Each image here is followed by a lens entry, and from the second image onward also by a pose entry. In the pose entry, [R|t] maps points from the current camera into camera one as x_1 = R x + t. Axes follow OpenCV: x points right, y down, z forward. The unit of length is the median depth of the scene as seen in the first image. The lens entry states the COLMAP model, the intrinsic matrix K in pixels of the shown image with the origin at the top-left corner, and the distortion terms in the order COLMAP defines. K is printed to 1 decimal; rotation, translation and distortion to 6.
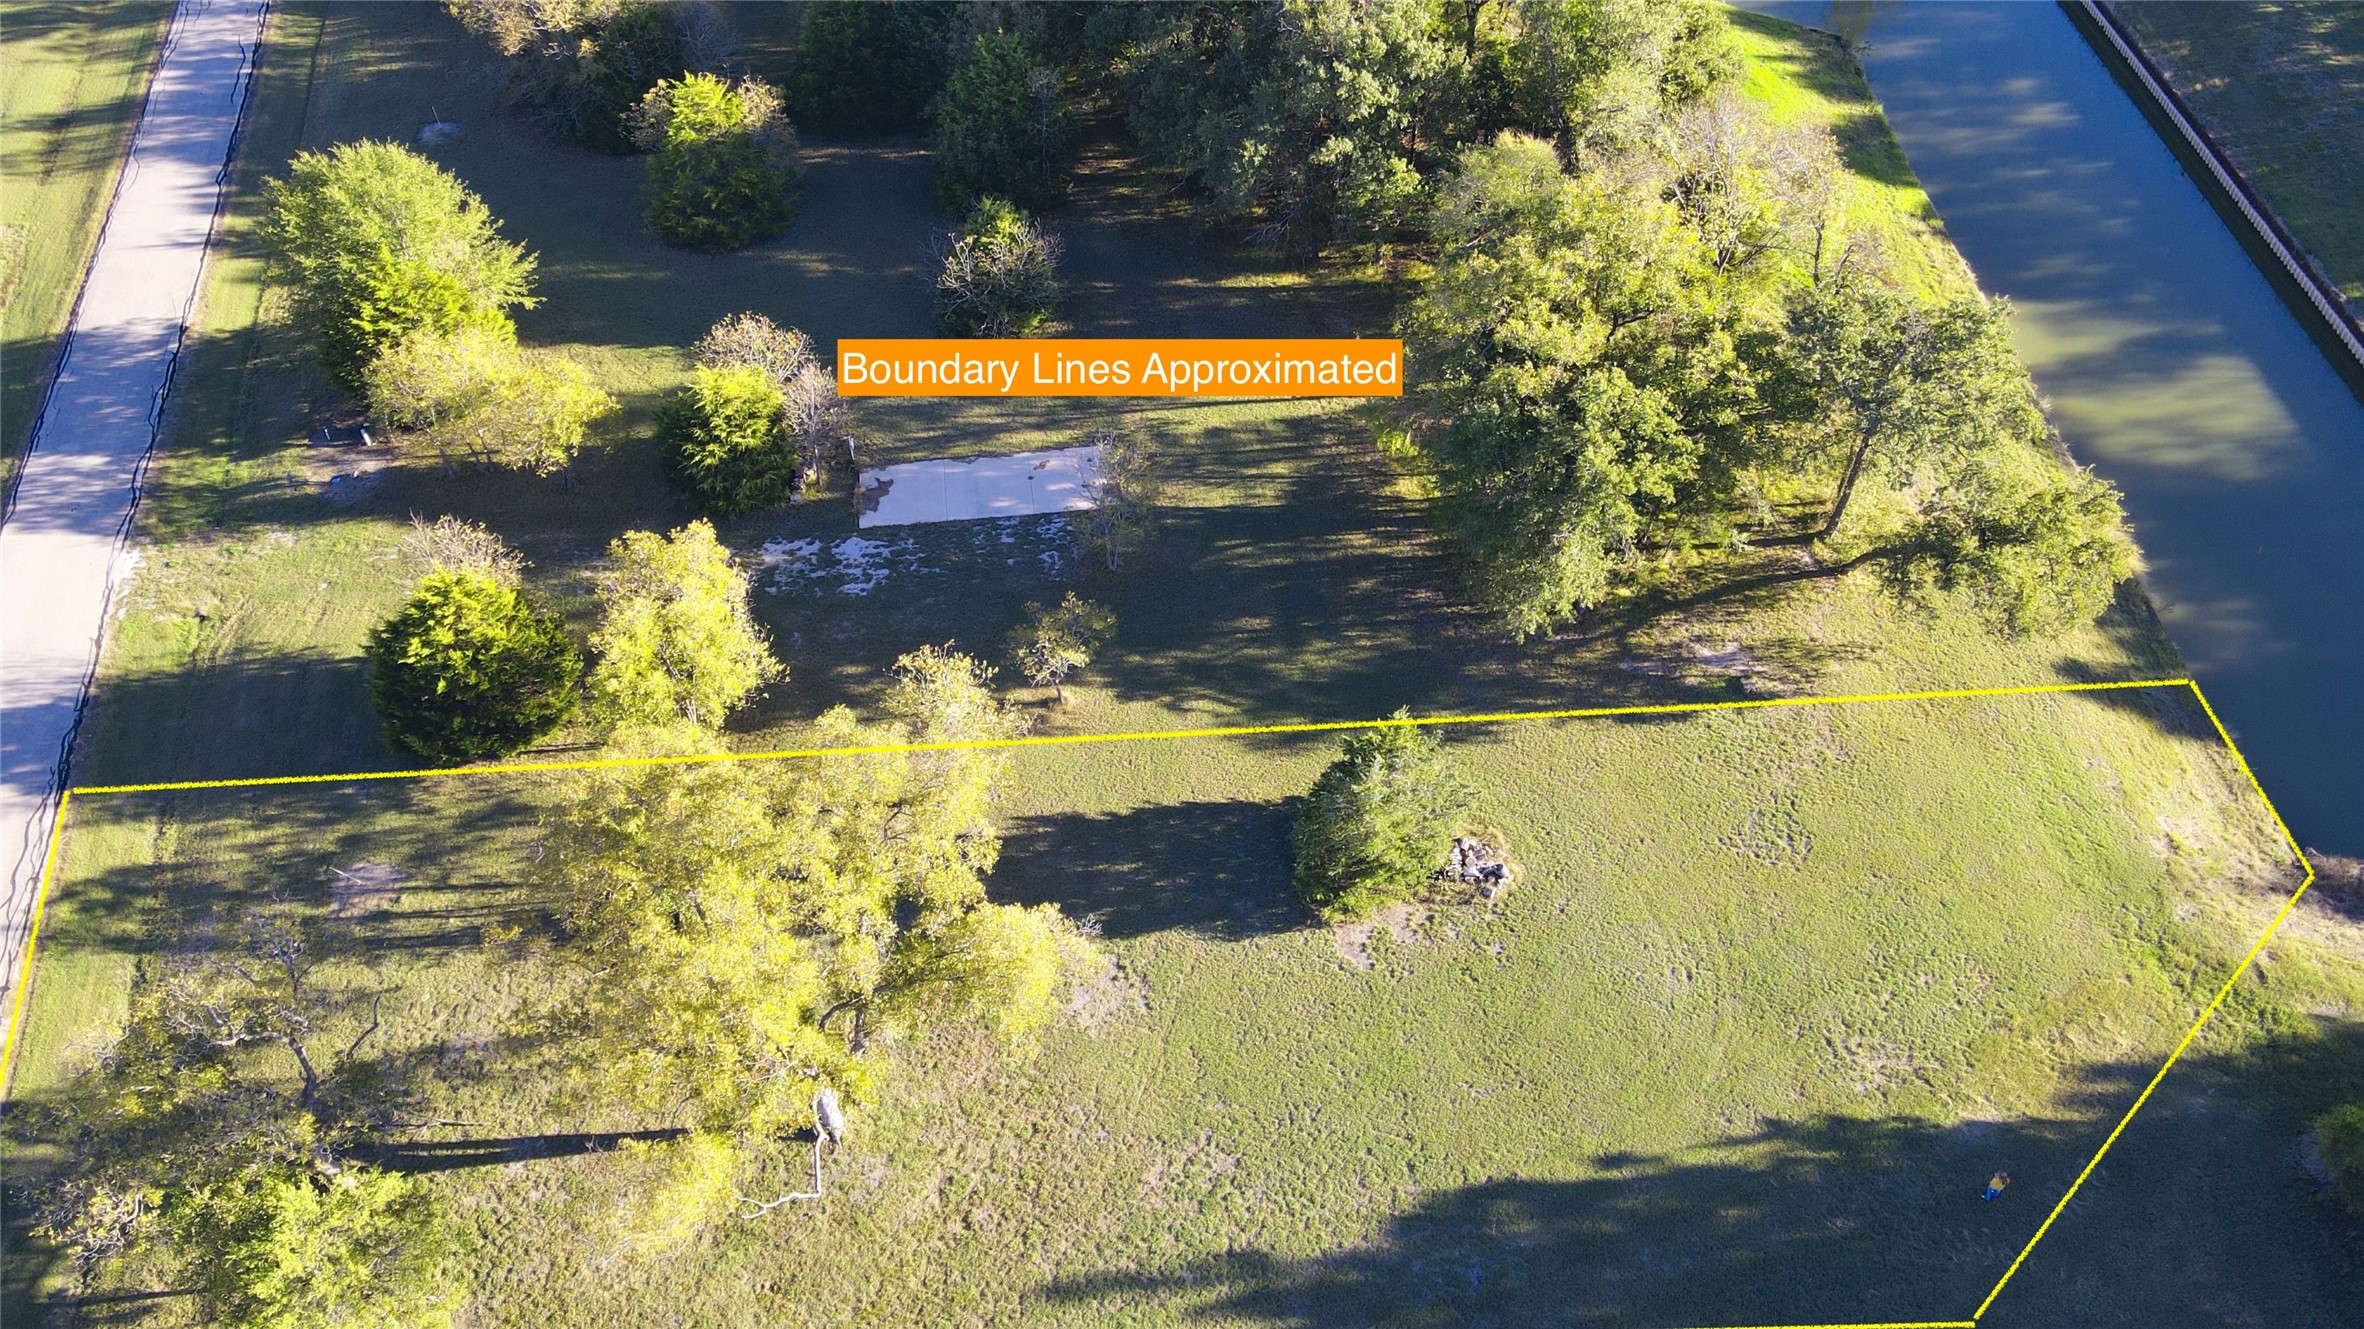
lens RADIAL K [[1726.7, 0, 1176.6], [0, 1726.7, 639.5], [0, 0, 1]] dist [-0.002147, 0.030448]
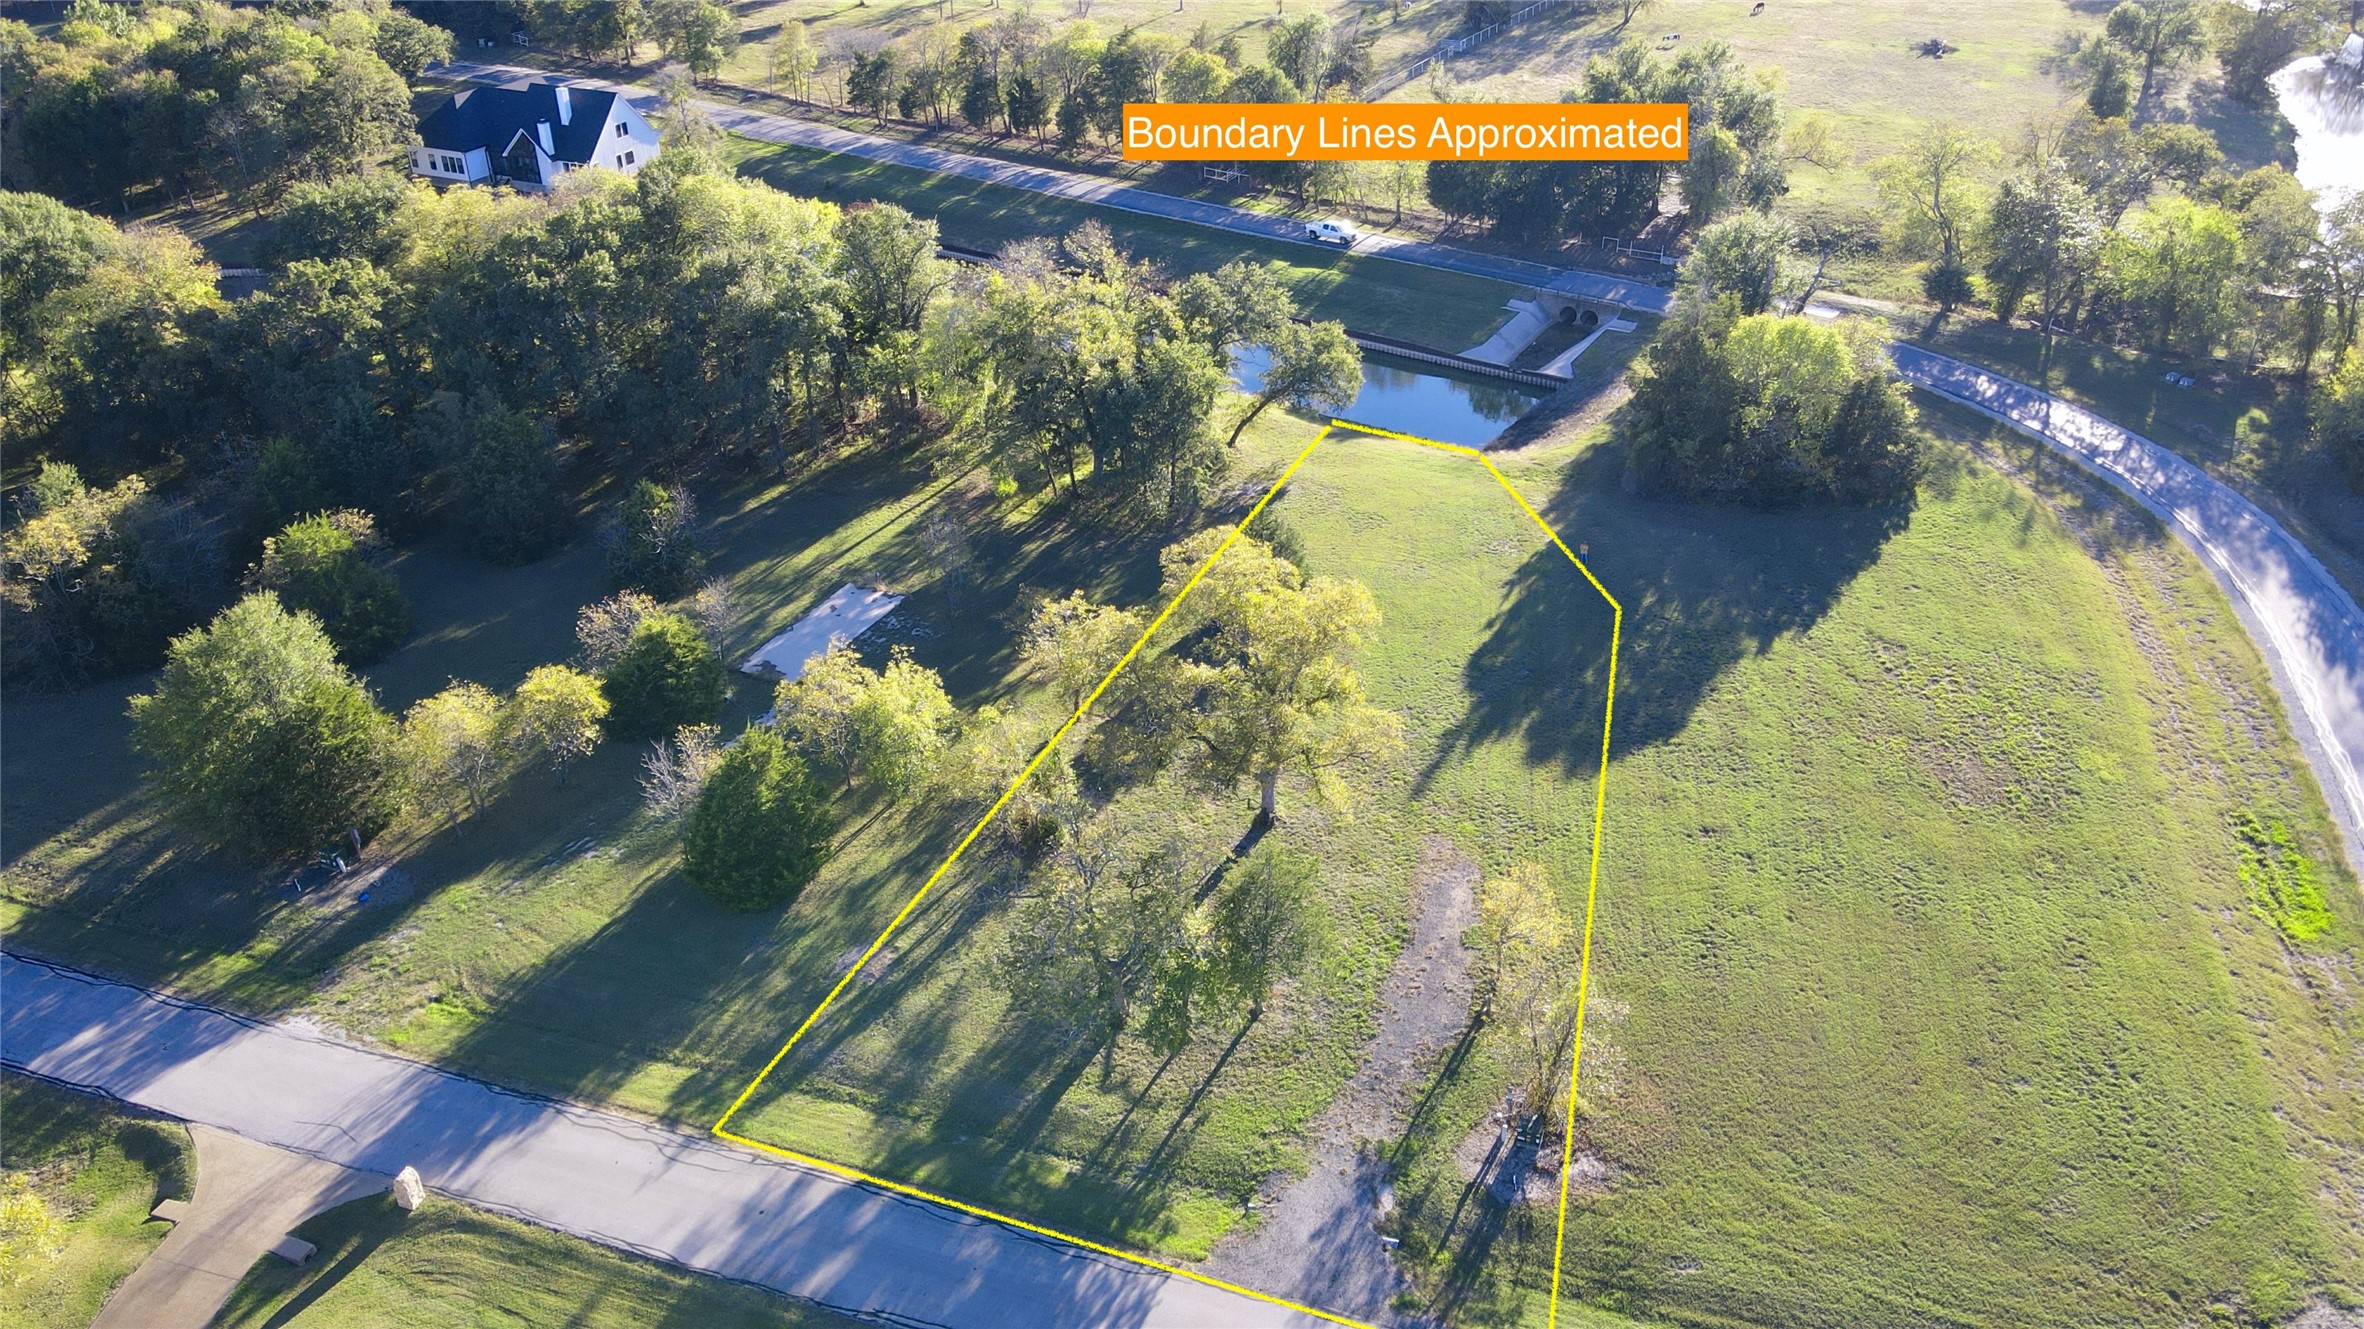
lens RADIAL K [[1738.8, 0, 1182.6], [0, 1738.8, 647.4], [0, 0, 1]] dist [-0.004704, 0.035621]
pose [[0.540510, -0.412450, 0.733304, -1.105189], [0.598630, 0.800972, 0.009267, 0.086021], [-0.591178, 0.433969, 0.679838, -0.057796]]
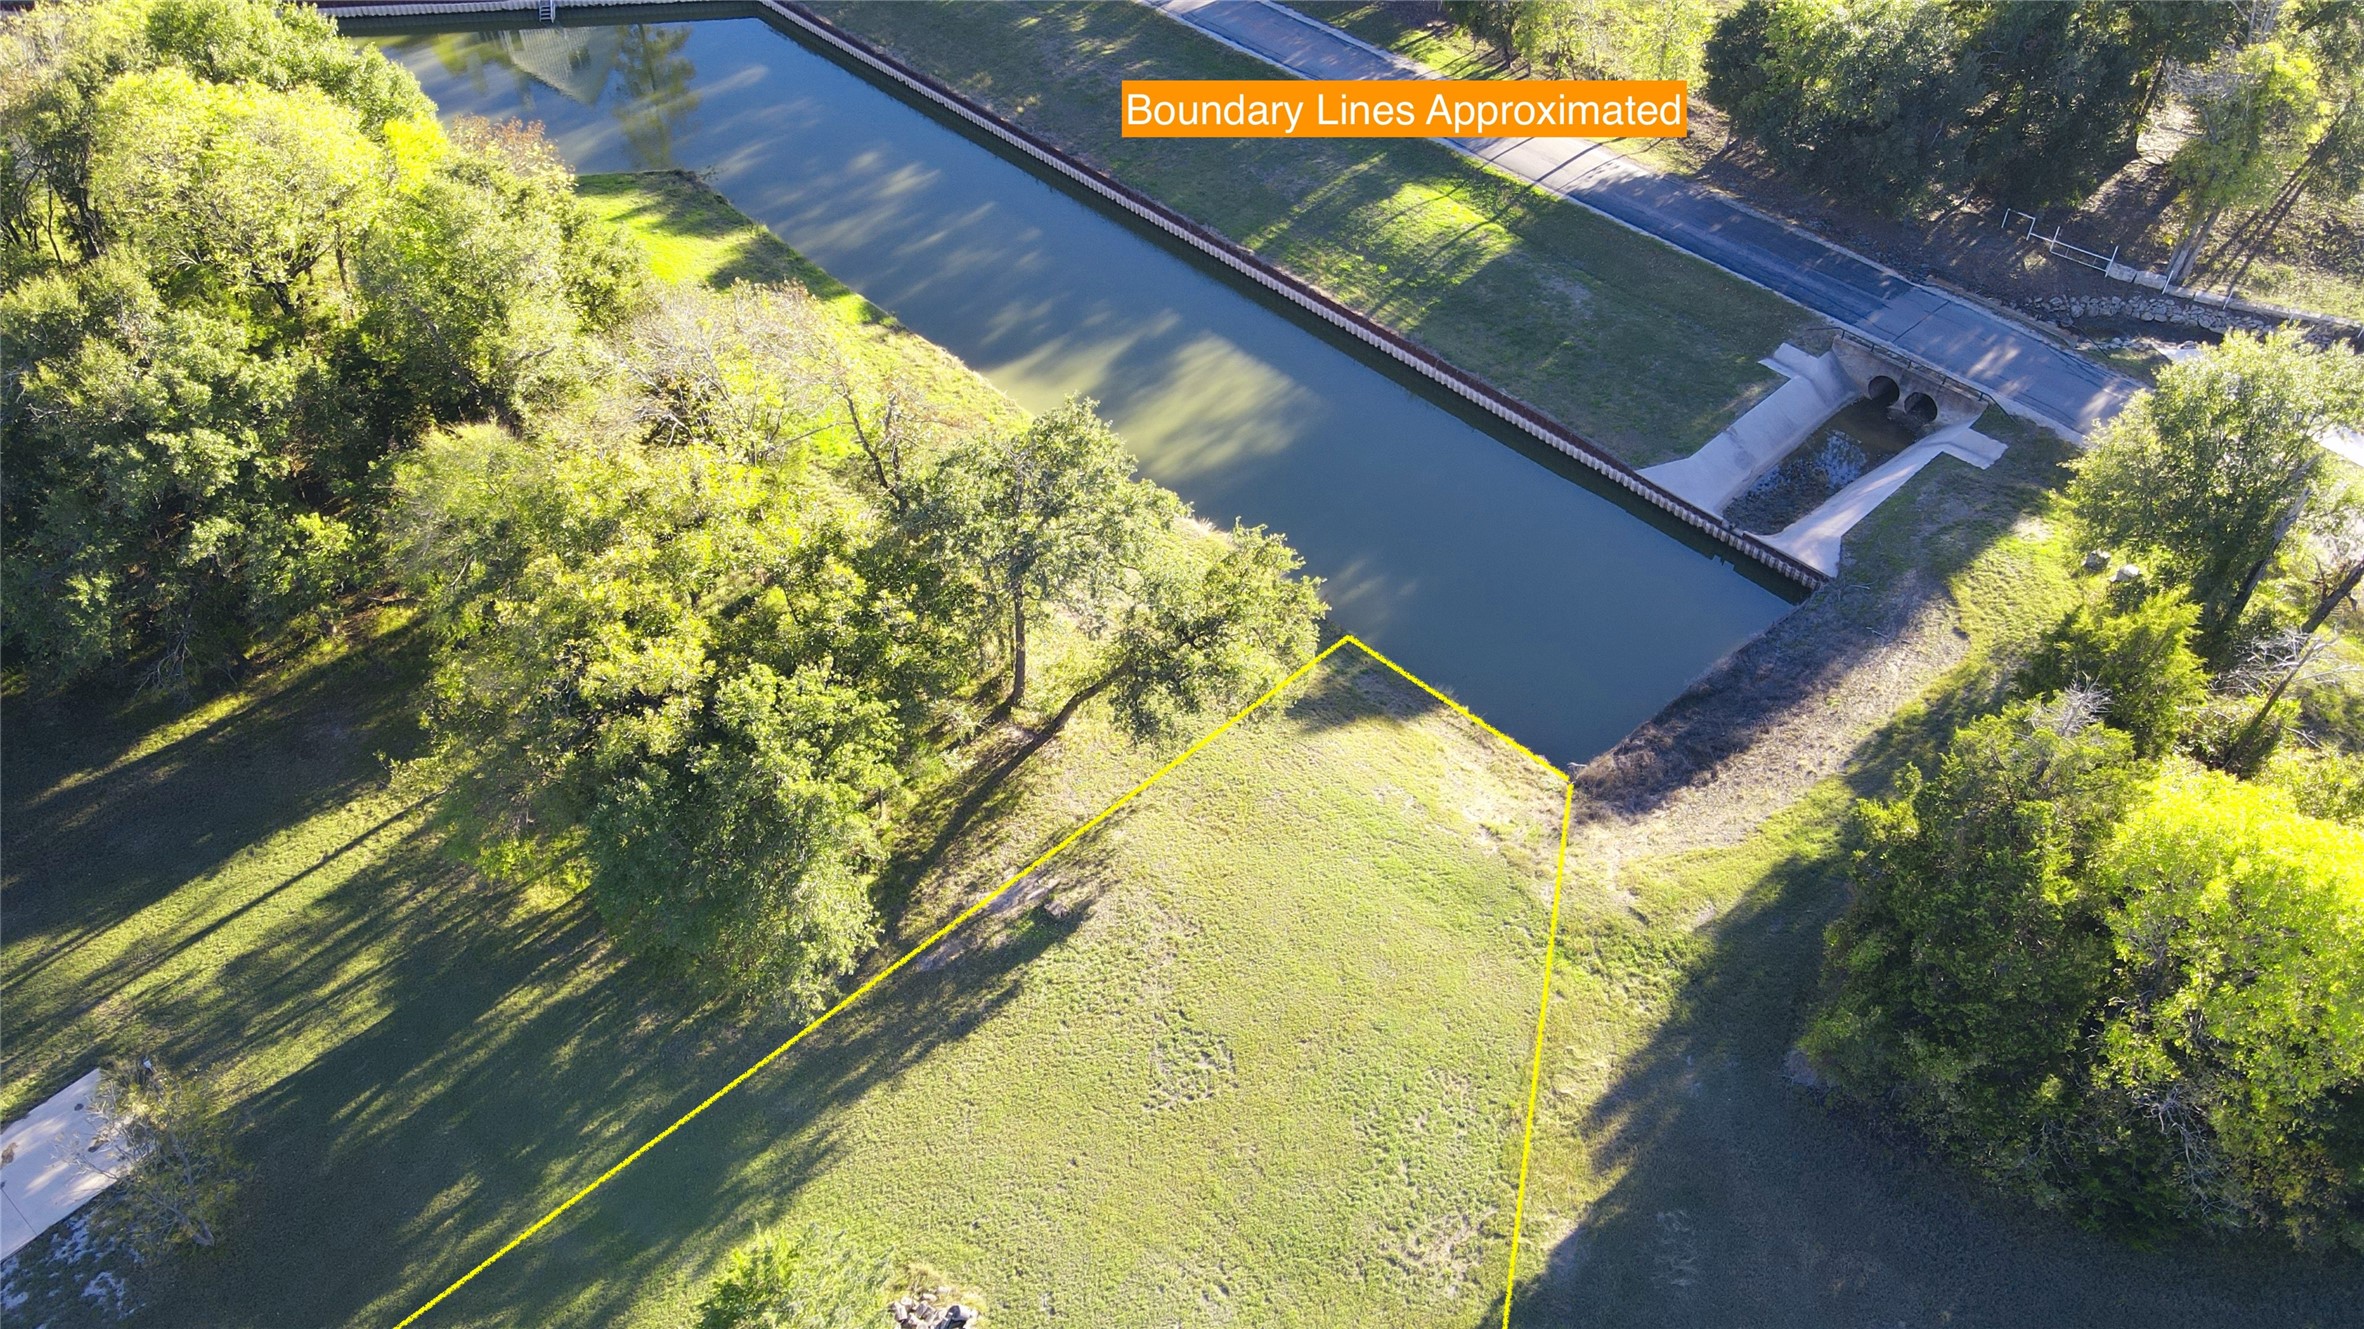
lens RADIAL K [[1745.3, 0, 1183.0], [0, 1745.3, 629.6], [0, 0, 1]] dist [-0.007949, 0.051881]
pose [[0.737523, -0.445980, 0.507111, 0.004004], [0.479567, 0.874573, 0.071680, -0.131750], [-0.475473, 0.190328, 0.858895, 0.220755]]
